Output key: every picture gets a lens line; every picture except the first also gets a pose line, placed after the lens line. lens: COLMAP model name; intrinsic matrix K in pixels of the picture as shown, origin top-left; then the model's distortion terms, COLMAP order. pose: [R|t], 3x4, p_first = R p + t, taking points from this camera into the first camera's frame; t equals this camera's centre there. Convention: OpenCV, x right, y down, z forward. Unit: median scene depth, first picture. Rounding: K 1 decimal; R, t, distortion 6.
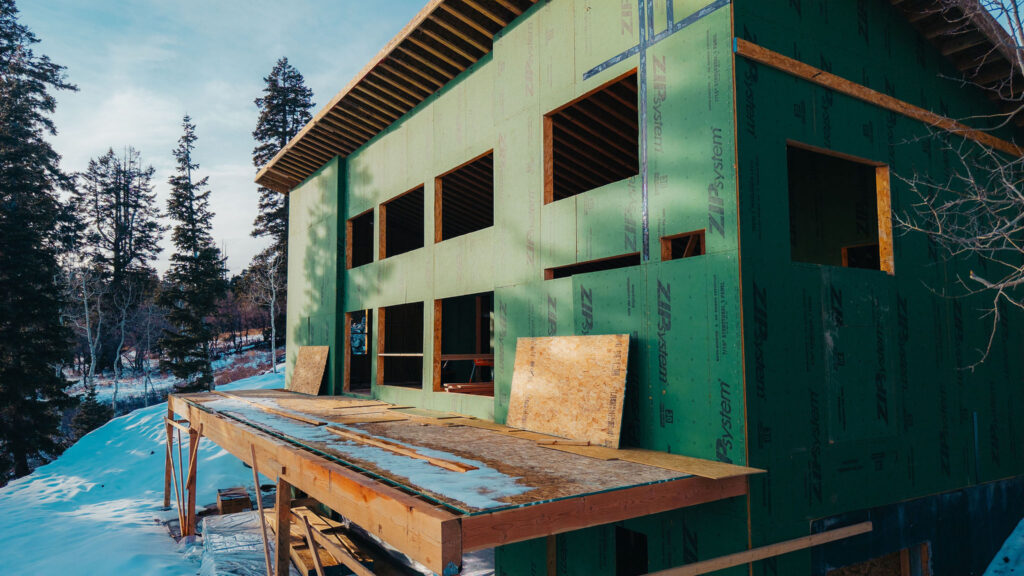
lens RADIAL K [[681.8, 0, 512.0], [0, 681.8, 288.0], [0, 0, 1]] dist [0.068407, -0.094581]
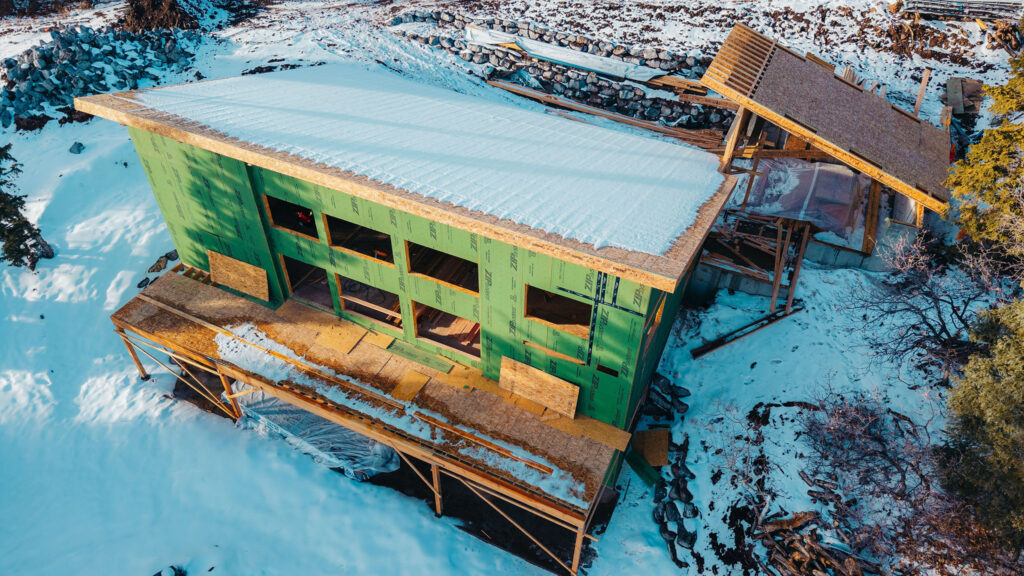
lens RADIAL K [[686.3, 0, 512.0], [0, 686.3, 288.0], [0, 0, 1]] dist [0.021096, -0.016614]
pose [[0.845899, -0.346203, 0.405707, -0.741207], [-0.064245, 0.689007, 0.721902, -1.577630], [-0.529460, -0.636721, 0.560588, -0.045407]]
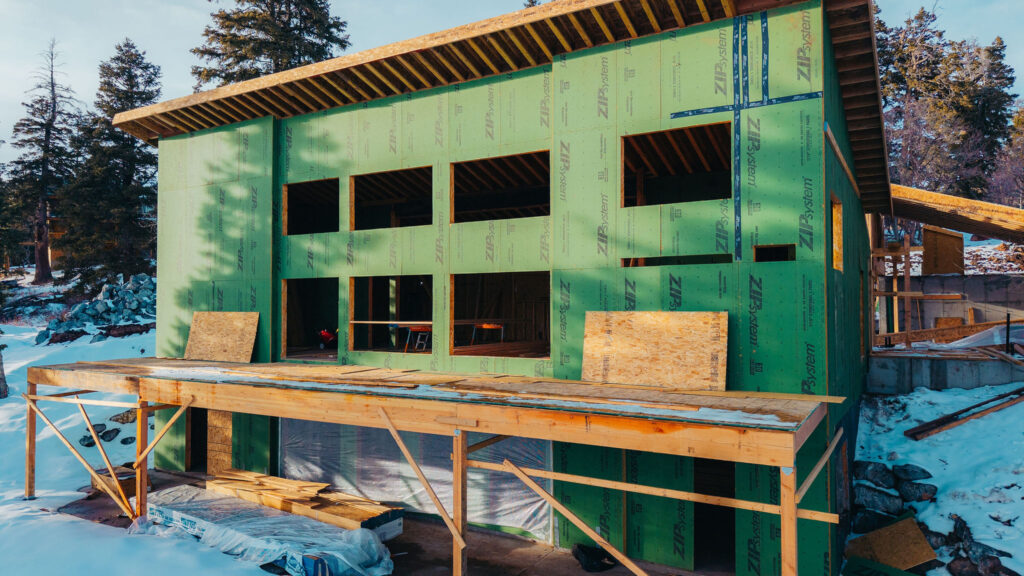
lens RADIAL K [[686.3, 0, 512.0], [0, 686.3, 288.0], [0, 0, 1]] dist [0.021096, -0.016614]
pose [[0.892022, 0.015798, 0.451716, -0.691661], [-0.044040, 0.997672, 0.052074, -0.028892], [-0.449842, -0.066345, 0.890641, -0.057611]]
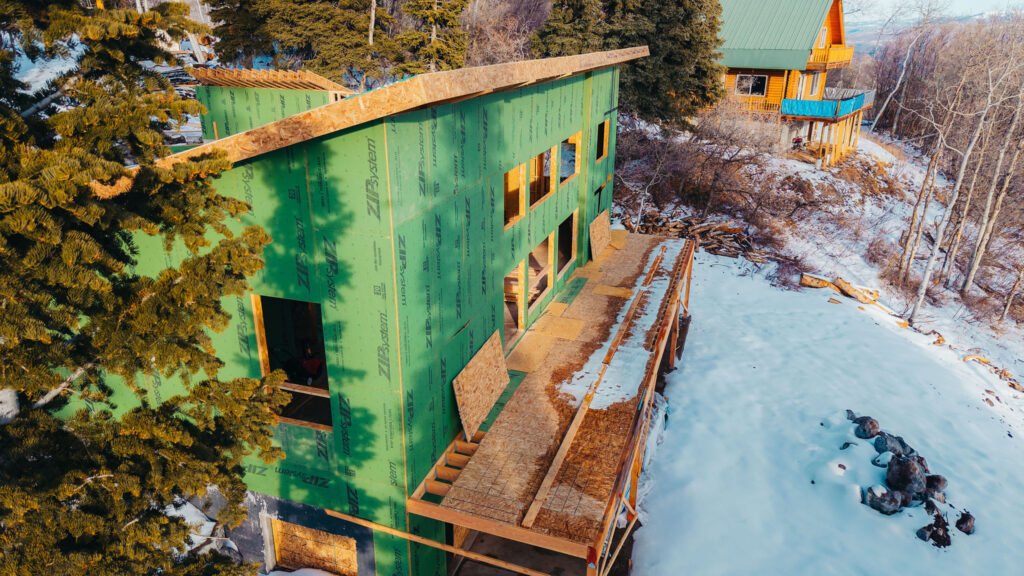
lens RADIAL K [[686.3, 0, 512.0], [0, 686.3, 288.0], [0, 0, 1]] dist [0.021096, -0.016614]
pose [[-0.631759, -0.275951, 0.724383, -1.560218], [-0.077729, 0.952331, 0.294997, -0.382337], [-0.771258, 0.130061, -0.623094, 2.680592]]
